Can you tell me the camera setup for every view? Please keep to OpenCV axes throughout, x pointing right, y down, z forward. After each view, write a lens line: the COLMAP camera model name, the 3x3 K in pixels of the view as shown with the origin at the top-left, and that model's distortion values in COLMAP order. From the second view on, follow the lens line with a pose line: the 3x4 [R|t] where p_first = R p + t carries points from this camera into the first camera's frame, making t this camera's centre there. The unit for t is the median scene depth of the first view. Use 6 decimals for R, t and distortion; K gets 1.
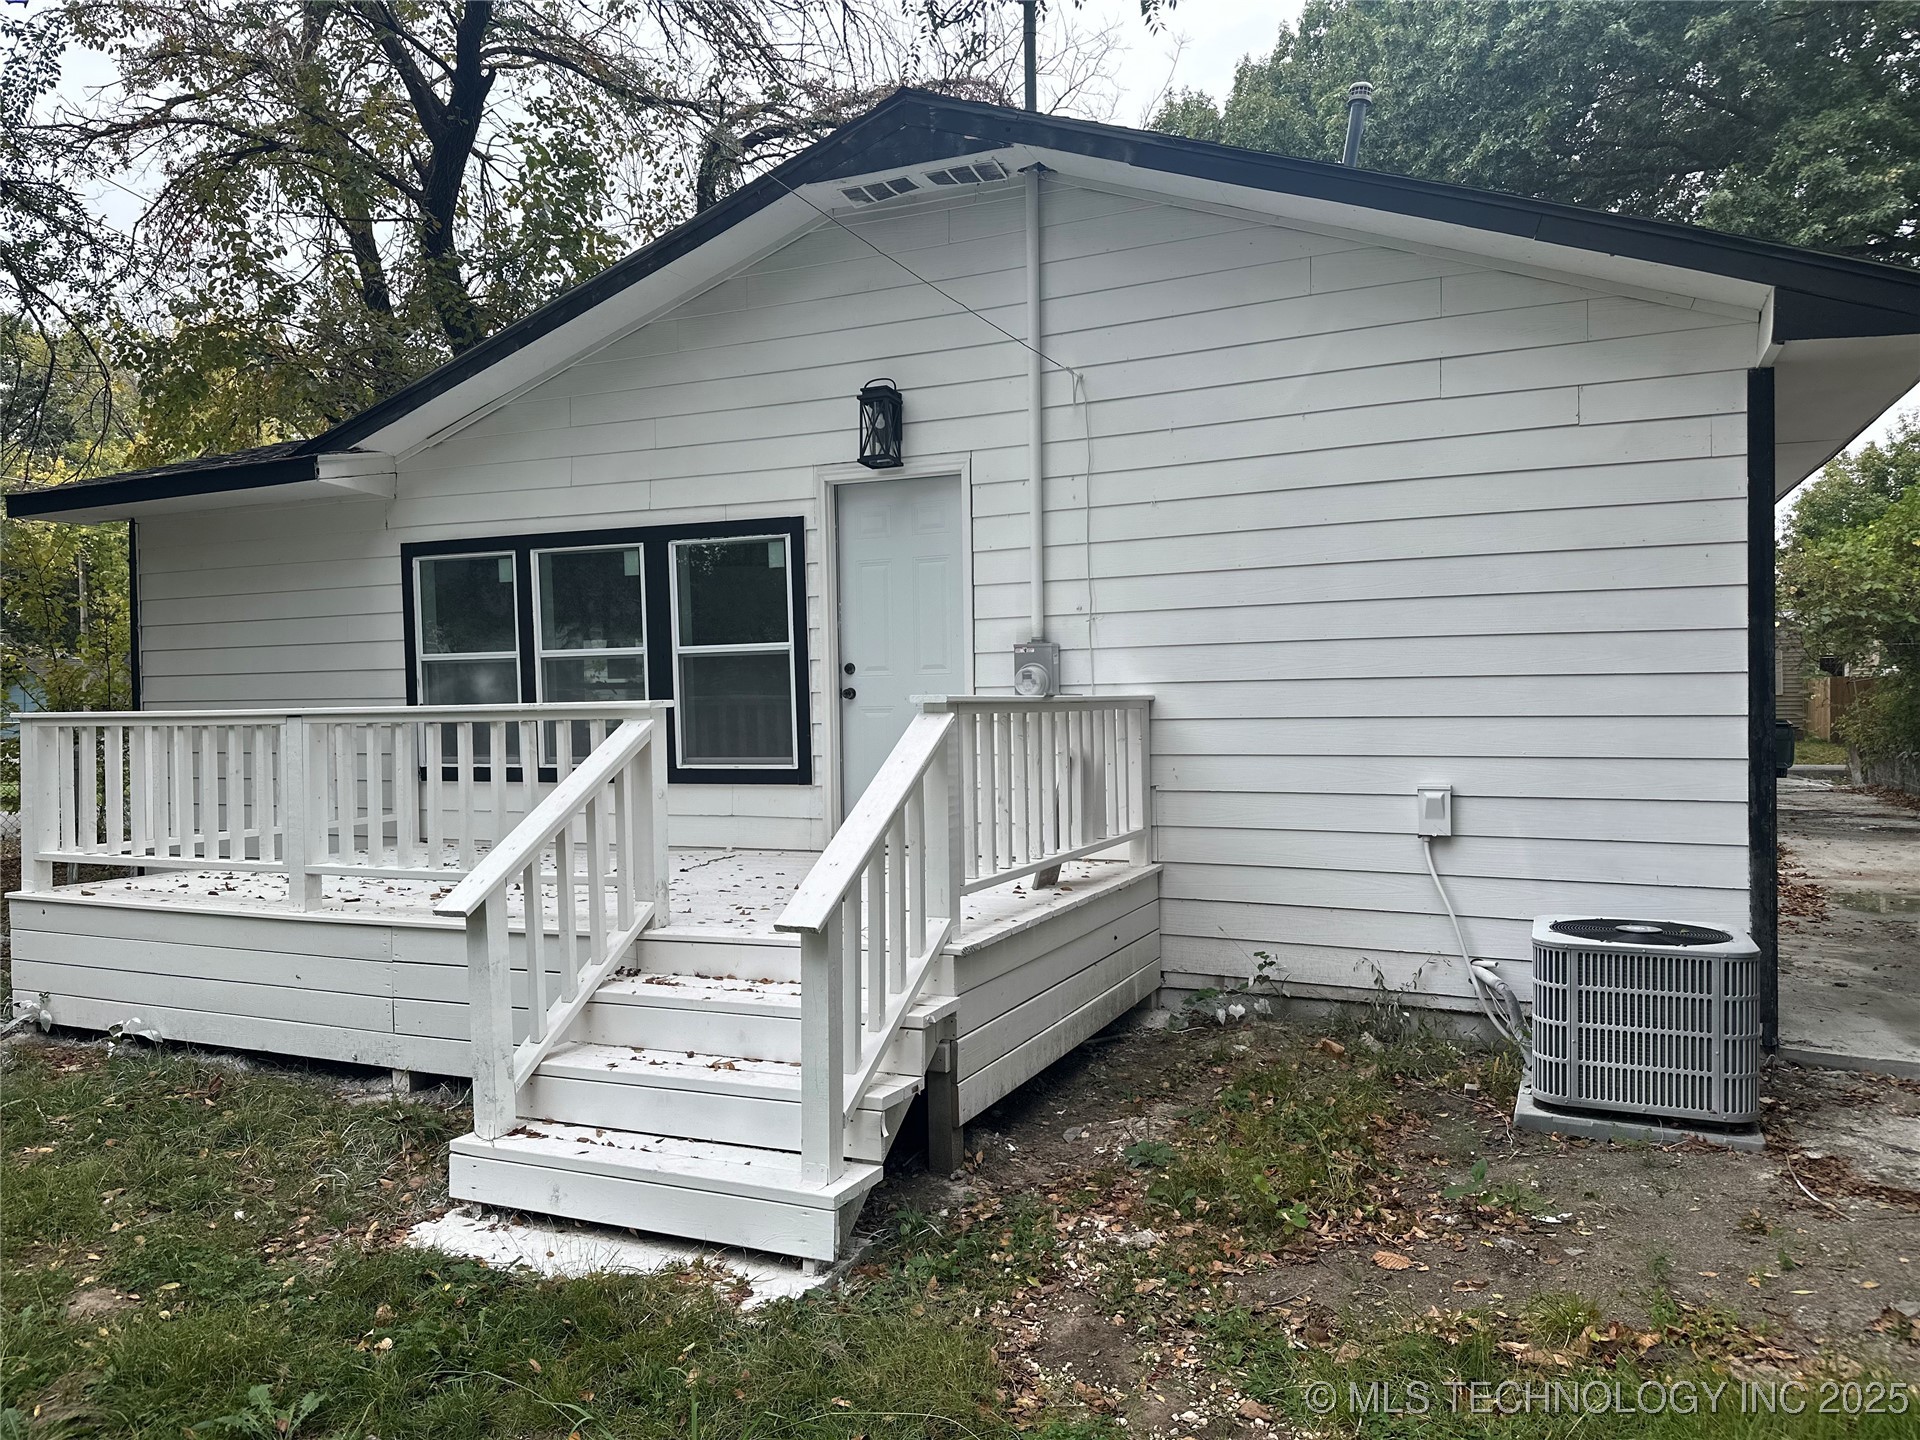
lens RADIAL K [[1336.6, 0, 967.9], [0, 1336.6, 727.7], [0, 0, 1]] dist [0.130599, -0.209690]
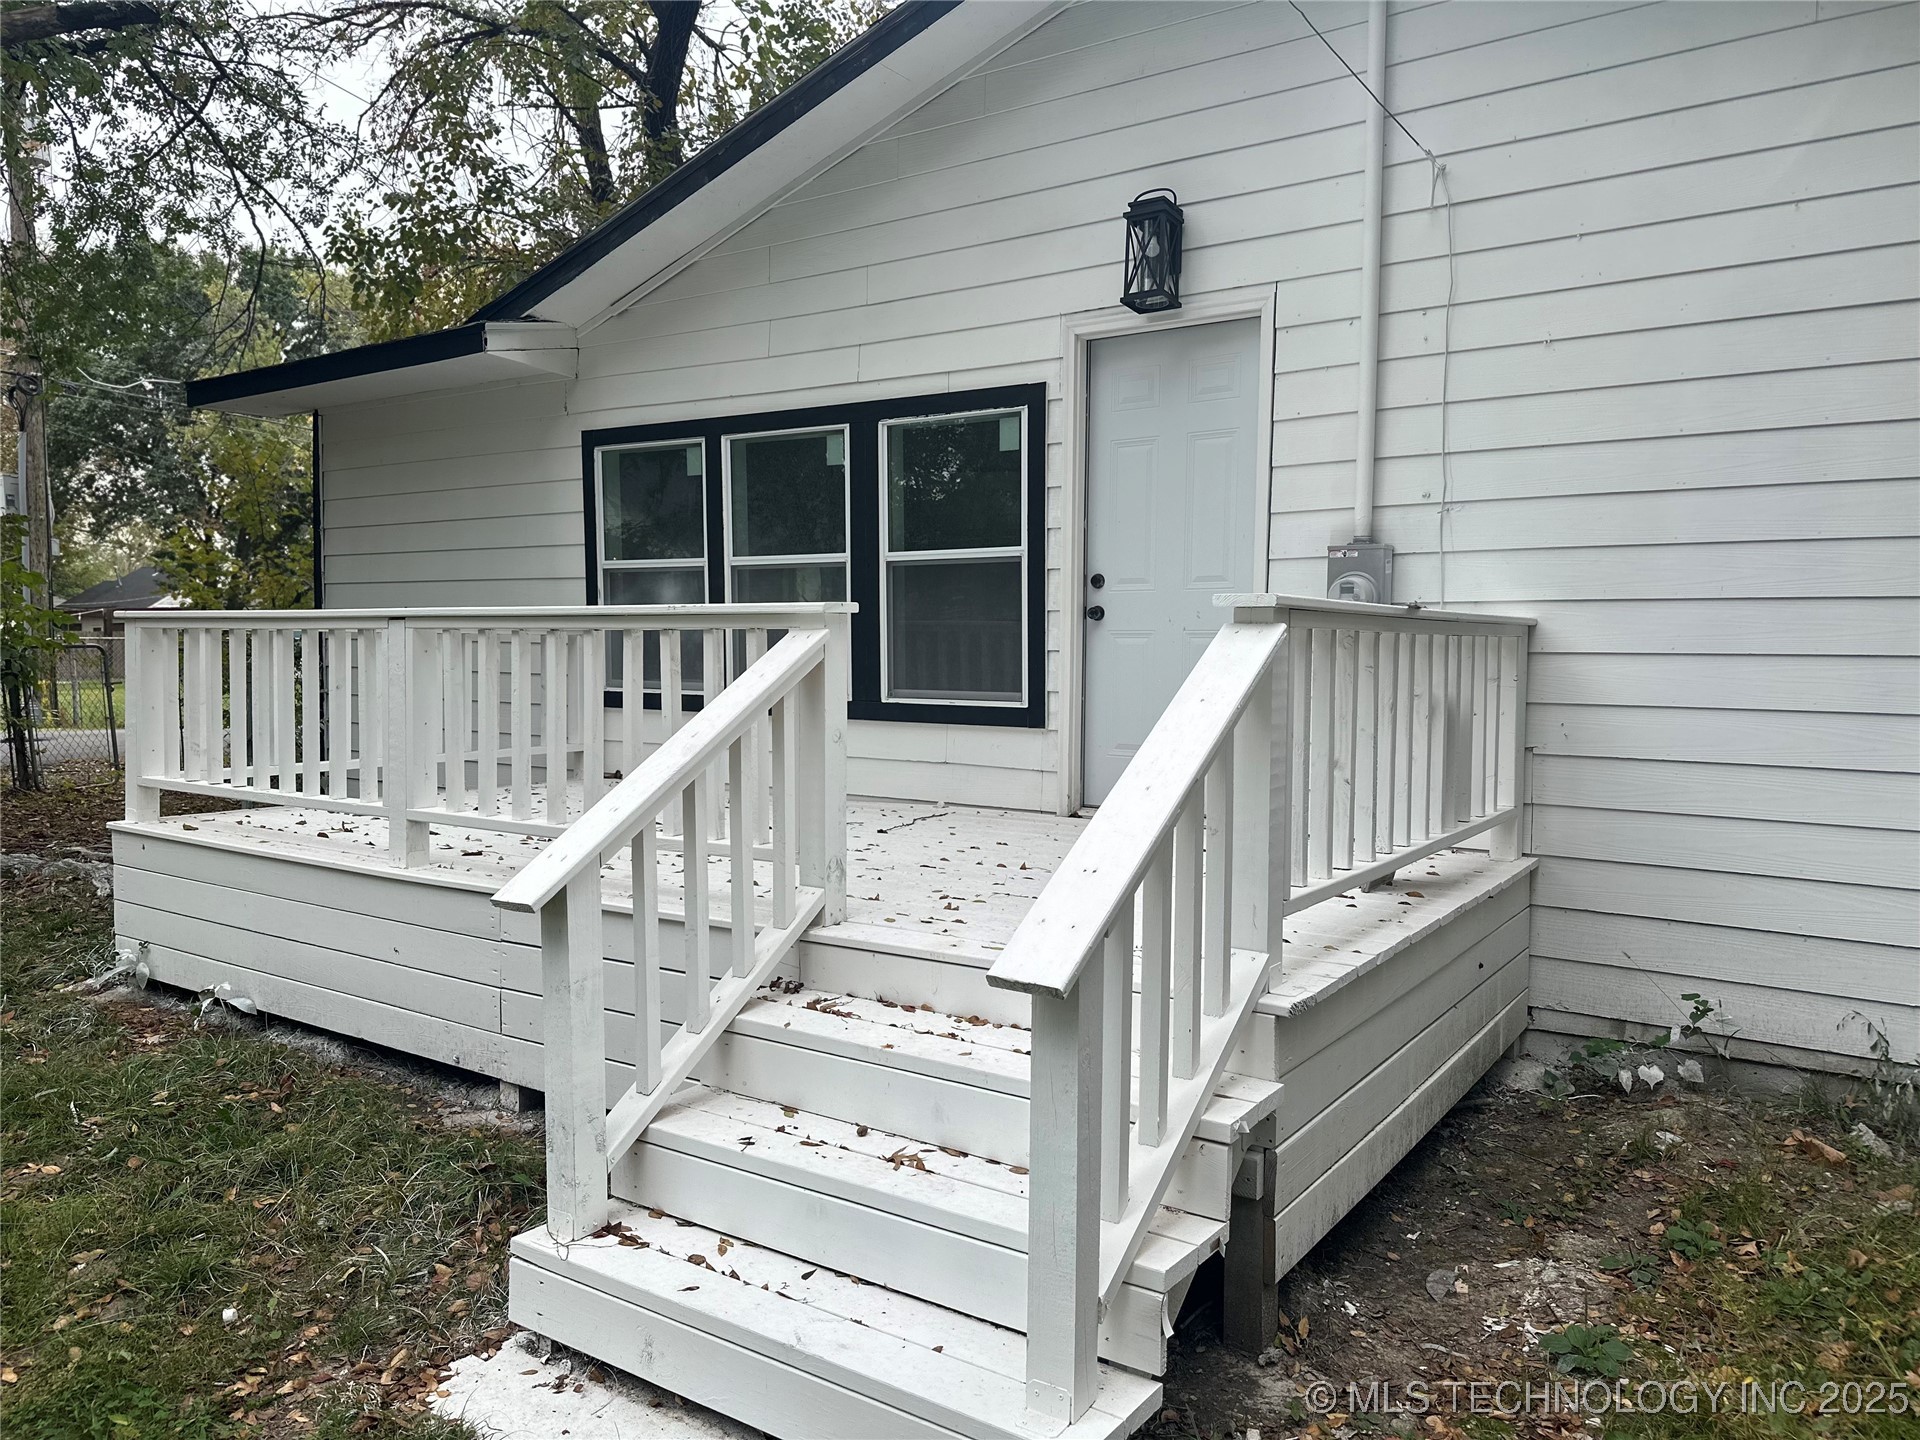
lens RADIAL K [[1336.9, 0, 951.3], [0, 1336.9, 724.6], [0, 0, 1]] dist [0.085799, -0.082788]
pose [[0.983239, 0.033993, -0.179123, -0.034504], [-0.026509, 0.998679, 0.044006, 0.008454], [0.180382, -0.038520, 0.982842, 0.250152]]
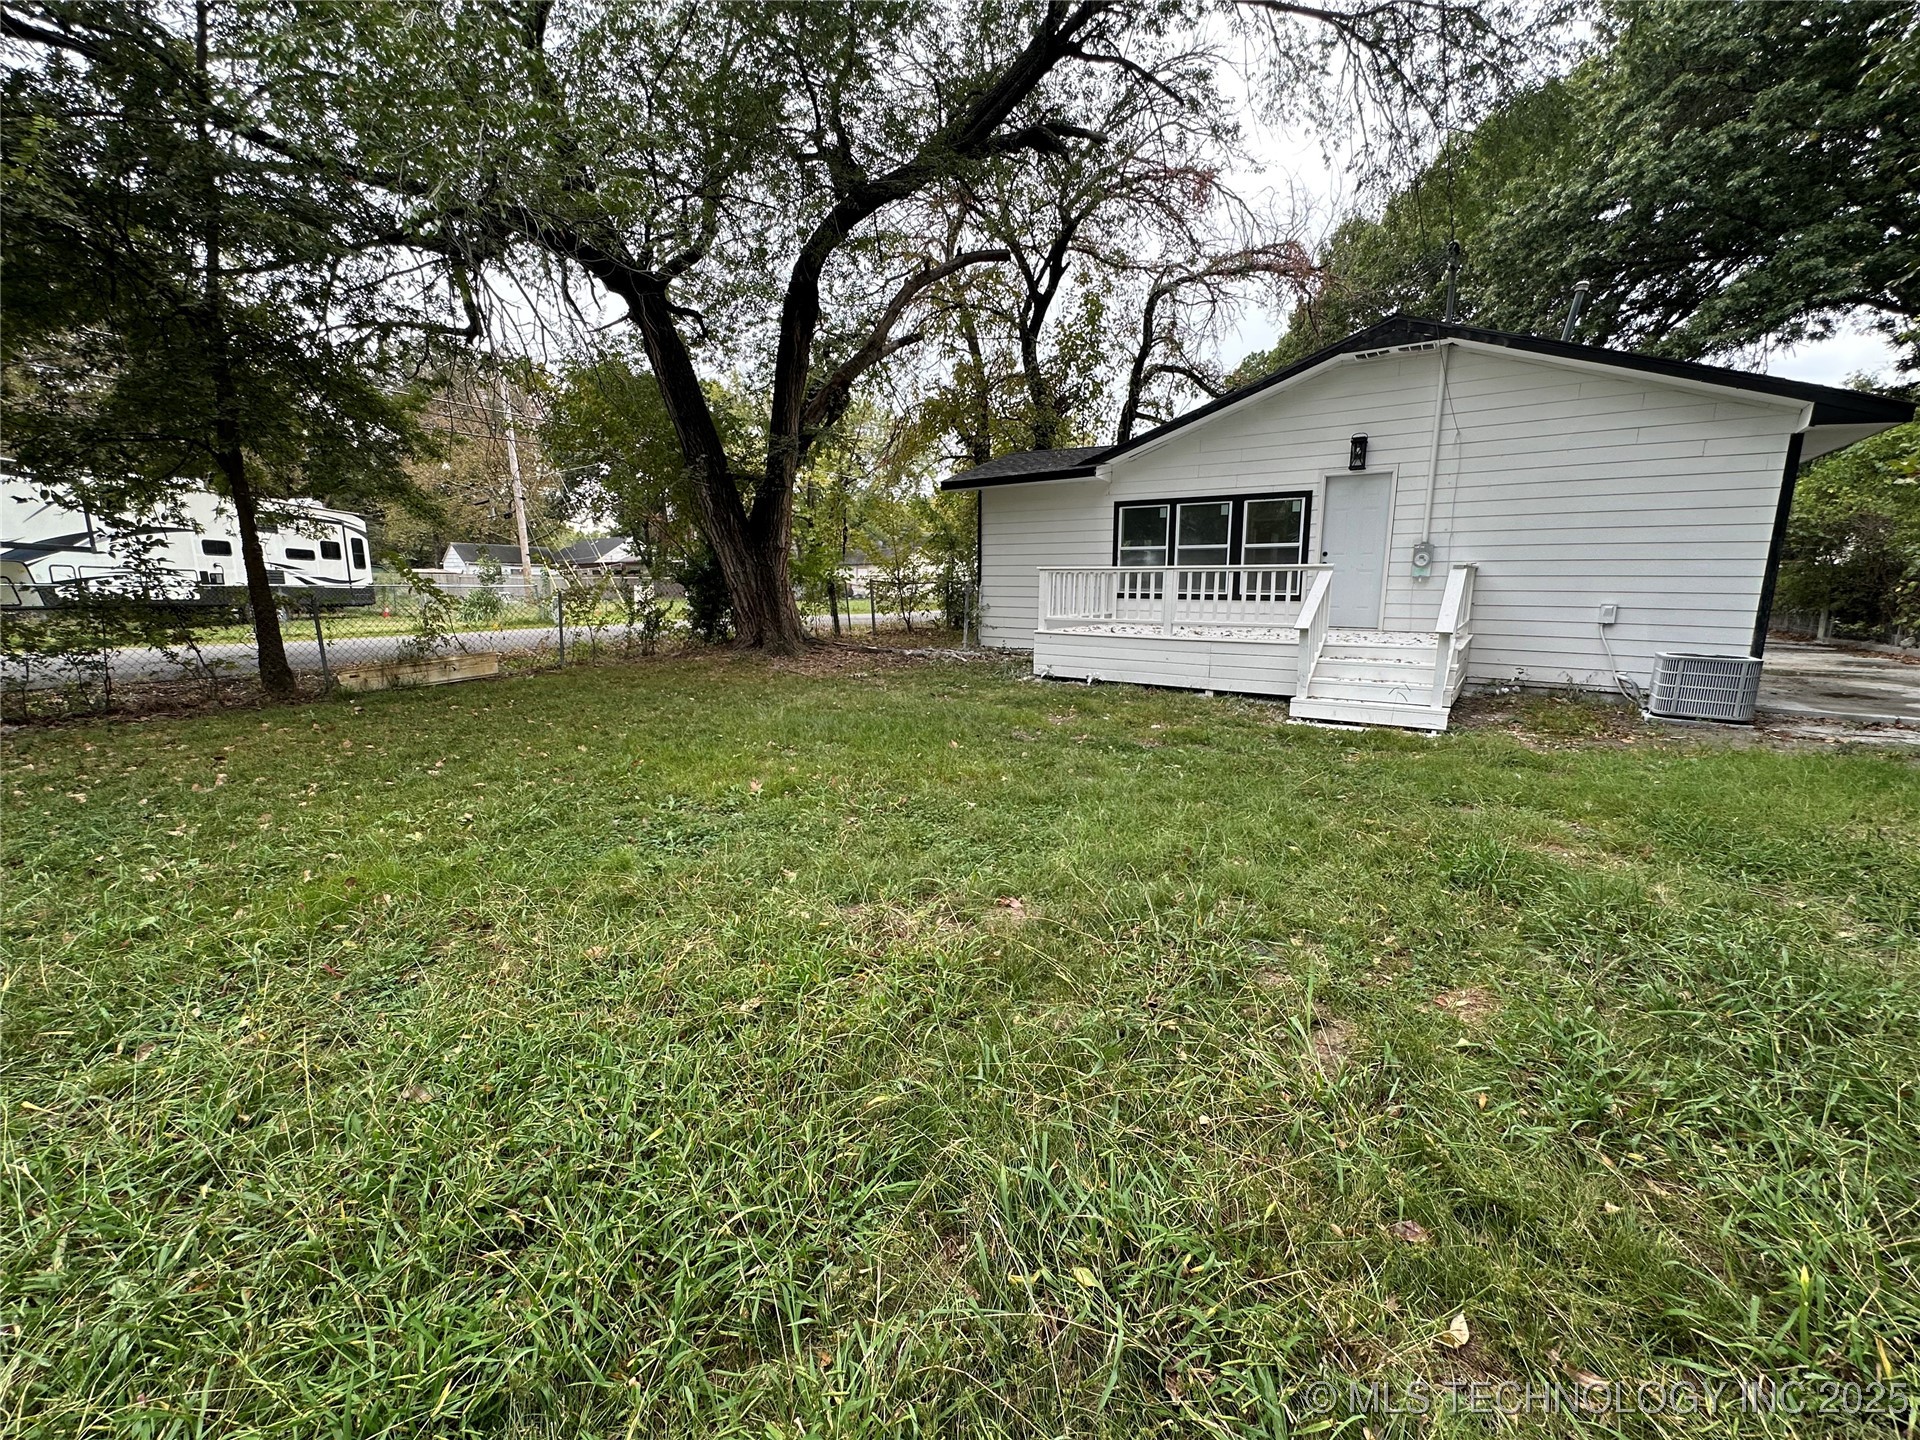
lens RADIAL K [[765.3, 0, 960.6], [0, 765.3, 720.6], [0, 0, 1]] dist [-0.001746, -0.000233]
pose [[0.979507, 0.052227, -0.194520, -0.526128], [-0.018857, 0.985333, 0.169598, 0.037073], [0.200524, -0.162454, 0.966126, -0.628124]]
